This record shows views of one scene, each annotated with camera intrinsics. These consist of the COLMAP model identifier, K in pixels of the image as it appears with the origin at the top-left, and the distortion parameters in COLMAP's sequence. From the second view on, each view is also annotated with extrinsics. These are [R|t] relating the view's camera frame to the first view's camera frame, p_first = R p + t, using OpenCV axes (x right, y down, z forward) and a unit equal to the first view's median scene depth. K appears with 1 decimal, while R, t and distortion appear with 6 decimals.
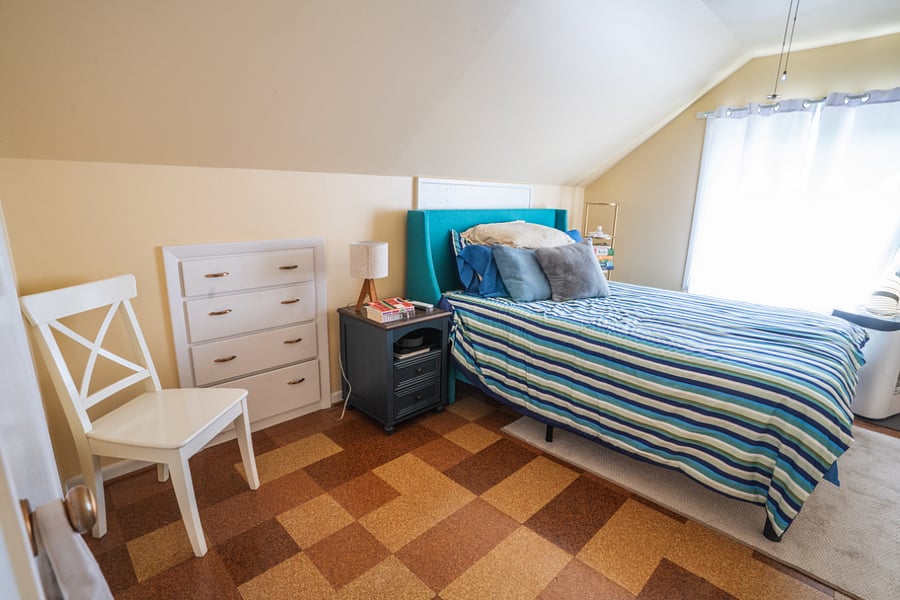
lens RADIAL K [[446.7, 0, 454.3], [0, 446.7, 305.7], [0, 0, 1]] dist [-0.046695, 0.000583]
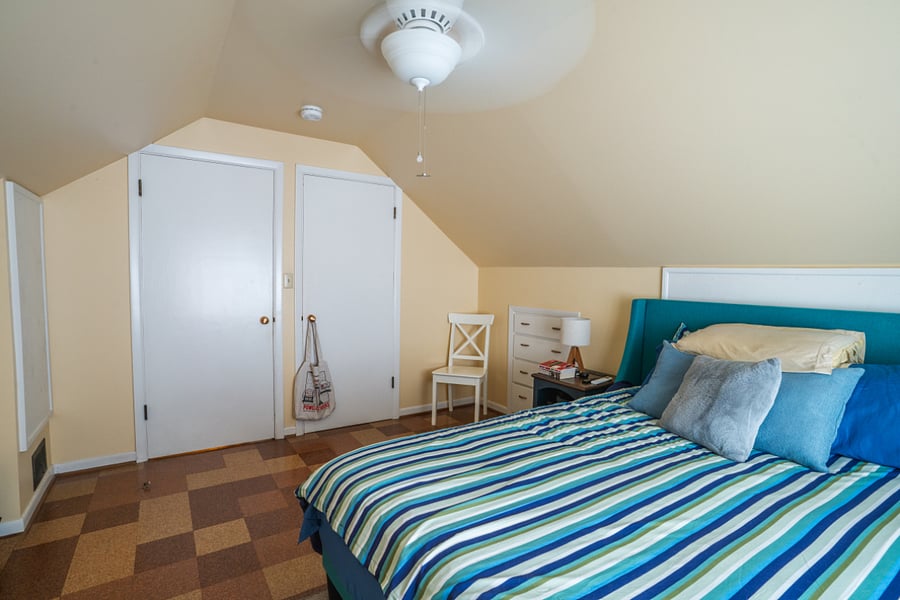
lens RADIAL K [[446.7, 0, 454.3], [0, 446.7, 305.7], [0, 0, 1]] dist [-0.046695, 0.000583]
pose [[-0.205769, 0.031170, -0.978104, 1.250781], [-0.270440, 0.958757, 0.087447, -0.211139], [0.940490, 0.282513, -0.188853, 0.986212]]
